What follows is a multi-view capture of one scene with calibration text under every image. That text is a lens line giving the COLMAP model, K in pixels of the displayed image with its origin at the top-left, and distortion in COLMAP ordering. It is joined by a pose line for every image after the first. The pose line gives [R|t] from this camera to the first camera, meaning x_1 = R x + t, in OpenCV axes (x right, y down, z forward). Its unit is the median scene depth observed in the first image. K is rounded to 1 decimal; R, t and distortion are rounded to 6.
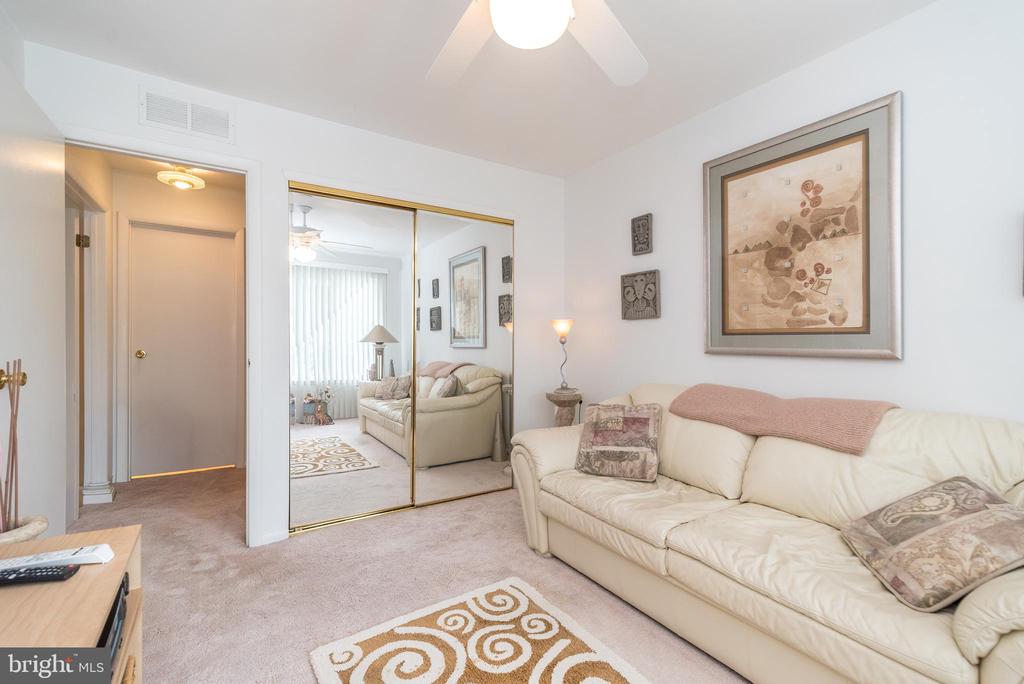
lens RADIAL K [[447.0, 0, 513.0], [0, 447.0, 362.4], [0, 0, 1]] dist [0.001216, 0.000133]
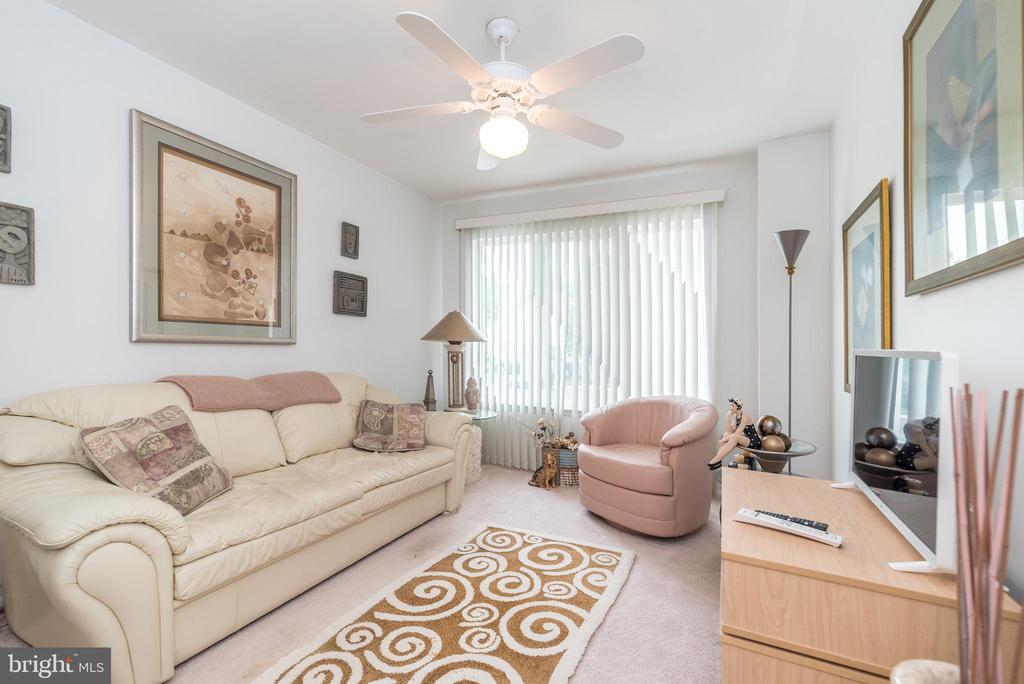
lens RADIAL K [[443.7, 0, 513.2], [0, 443.7, 336.8], [0, 0, 1]] dist [0.002109, 0.000259]
pose [[-0.521671, -0.006391, 0.853123, -0.752537], [0.008422, 0.999885, 0.012640, -0.040021], [-0.853105, 0.013779, -0.521557, 1.000156]]
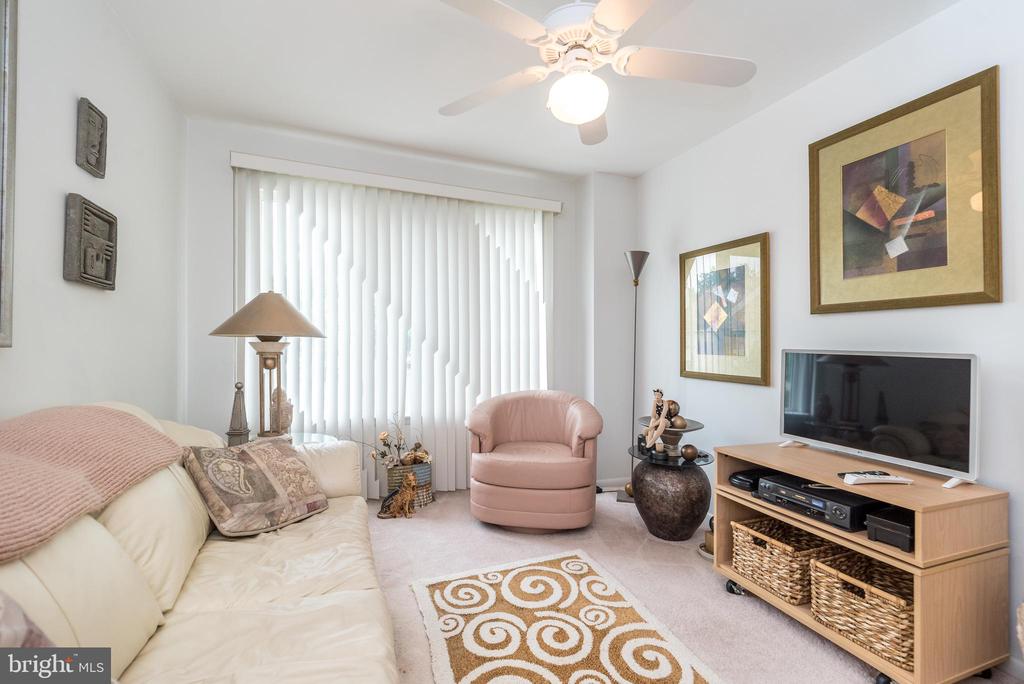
lens RADIAL K [[448.5, 0, 512.4], [0, 448.5, 324.7], [0, 0, 1]] dist [-0.000053, -0.000013]
pose [[-0.979380, -0.021805, 0.200848, -0.012965], [-0.021439, 0.999762, 0.003999, -0.051613], [-0.200887, -0.000389, -0.979614, 1.309098]]
